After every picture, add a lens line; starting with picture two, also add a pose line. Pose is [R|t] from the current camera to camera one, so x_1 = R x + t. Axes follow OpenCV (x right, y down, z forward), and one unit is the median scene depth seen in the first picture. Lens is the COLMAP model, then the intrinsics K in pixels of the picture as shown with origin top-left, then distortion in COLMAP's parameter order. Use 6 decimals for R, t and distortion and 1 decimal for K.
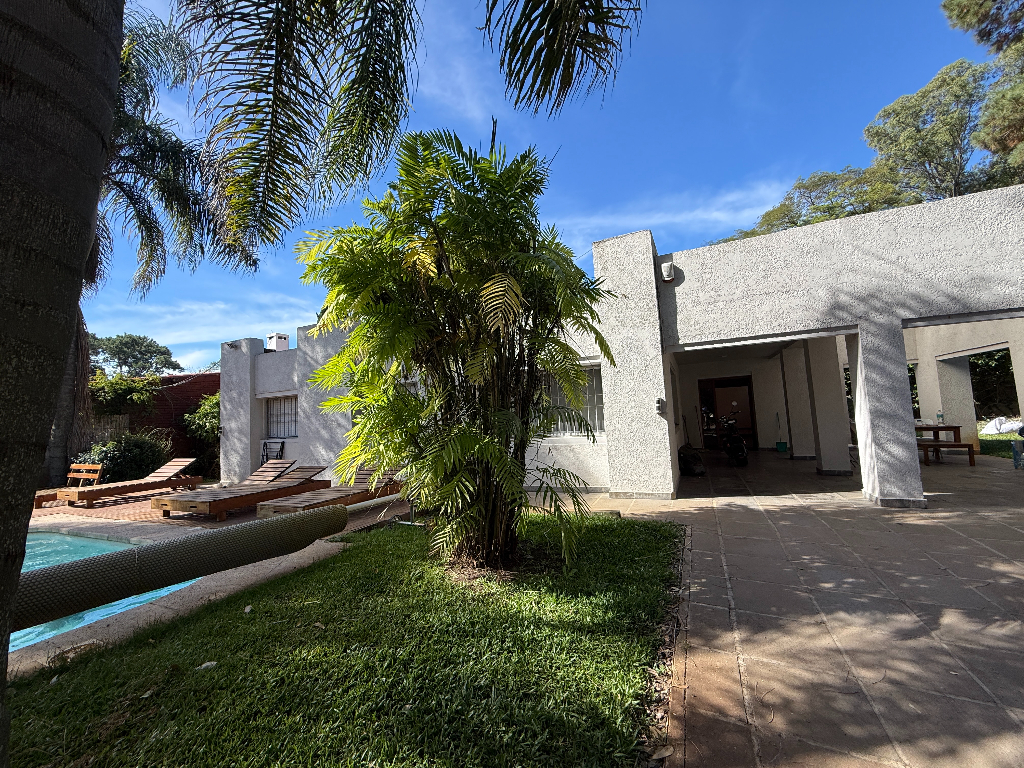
lens RADIAL K [[415.1, 0, 514.1], [0, 415.1, 385.7], [0, 0, 1]] dist [-0.000971, -0.000085]
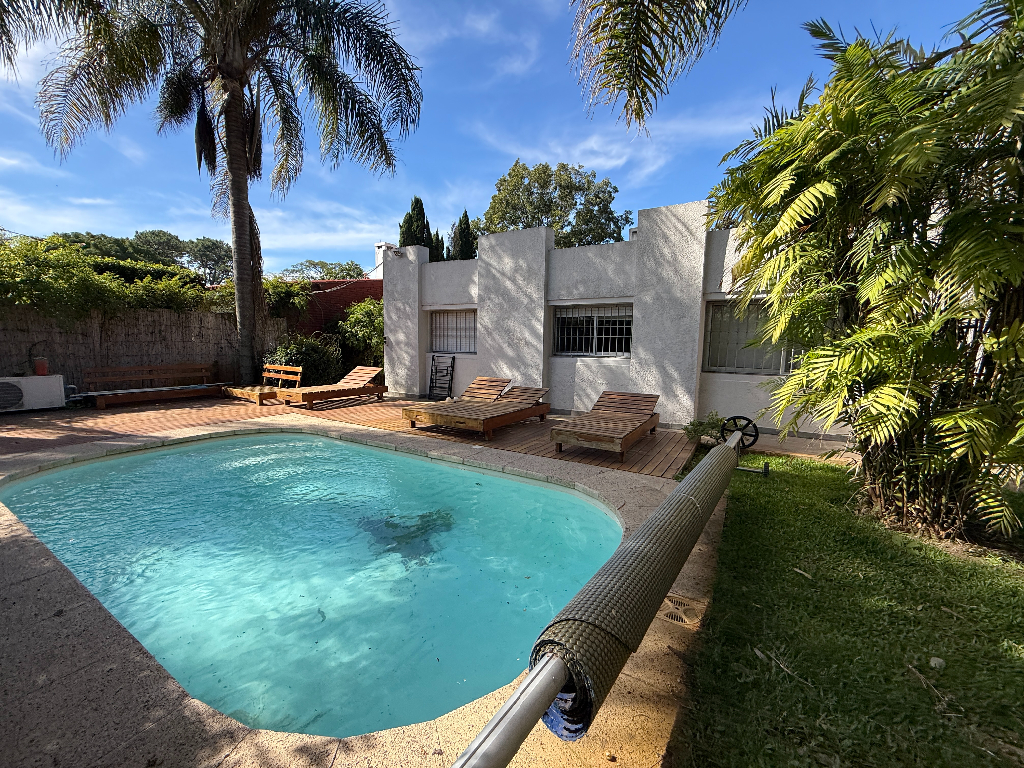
lens RADIAL K [[409.1, 0, 507.1], [0, 409.1, 385.2], [0, 0, 1]] dist [0.008119, -0.000048]
pose [[0.990975, 0.080018, -0.107541, -0.306388], [-0.058763, 0.980410, 0.187996, 0.011404], [0.120478, -0.179980, 0.976264, 0.055847]]
